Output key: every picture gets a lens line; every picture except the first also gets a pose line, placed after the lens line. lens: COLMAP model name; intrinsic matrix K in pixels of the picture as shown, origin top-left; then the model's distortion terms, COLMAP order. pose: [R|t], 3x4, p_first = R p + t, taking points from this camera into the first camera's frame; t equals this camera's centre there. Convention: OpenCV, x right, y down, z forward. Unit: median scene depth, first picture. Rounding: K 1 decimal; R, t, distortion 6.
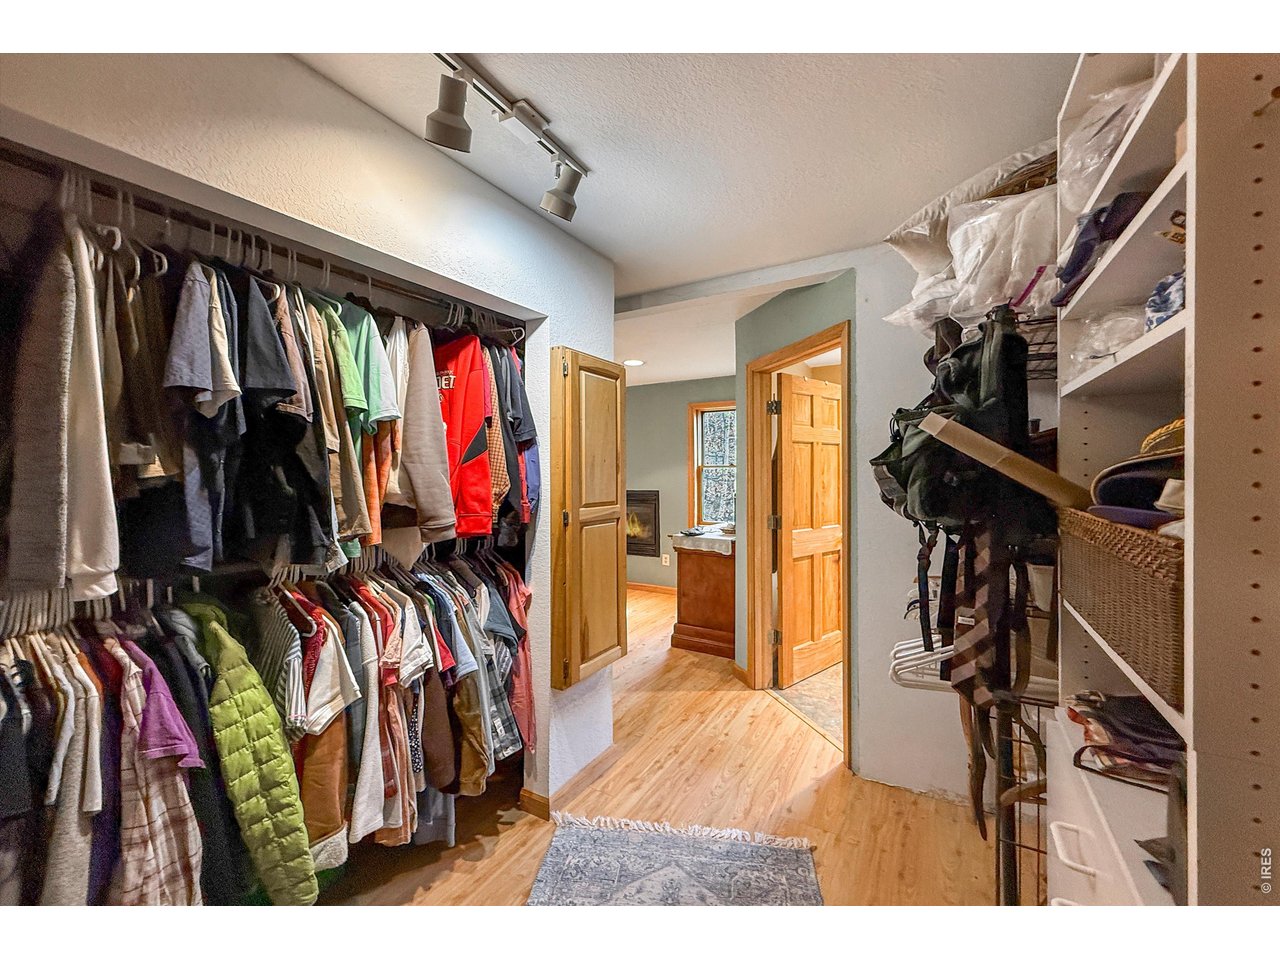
lens RADIAL K [[501.2, 0, 638.8], [0, 501.2, 476.8], [0, 0, 1]] dist [0.002395, 0.000092]
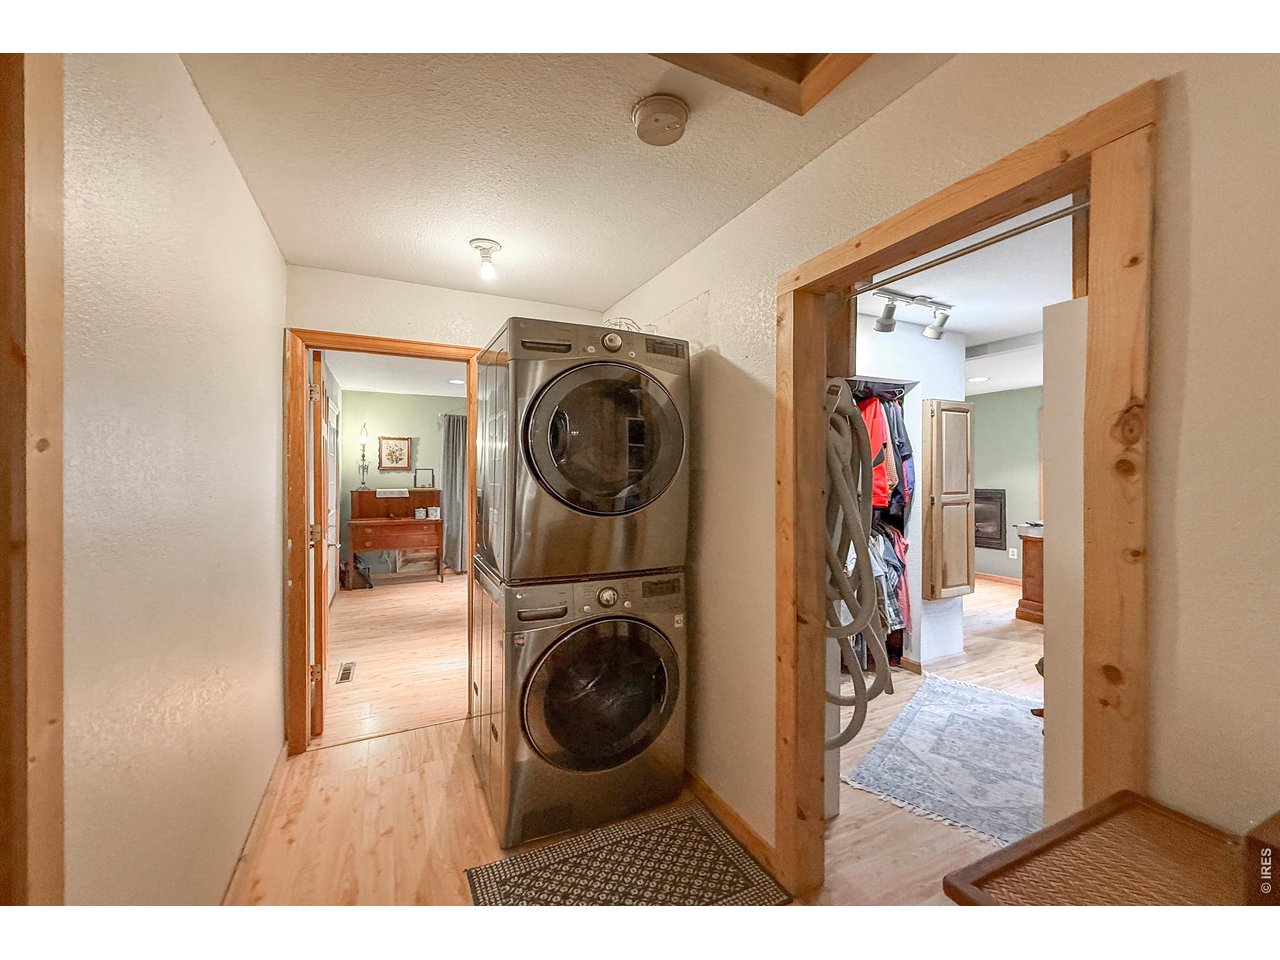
lens RADIAL K [[501.2, 0, 641.2], [0, 501.2, 476.4], [0, 0, 1]] dist [0.002395, 0.000092]
pose [[0.826907, 0.004278, -0.562322, -0.006740], [-0.007677, 0.999964, -0.003682, 0.015848], [0.562286, 0.007361, 0.826910, -0.941728]]
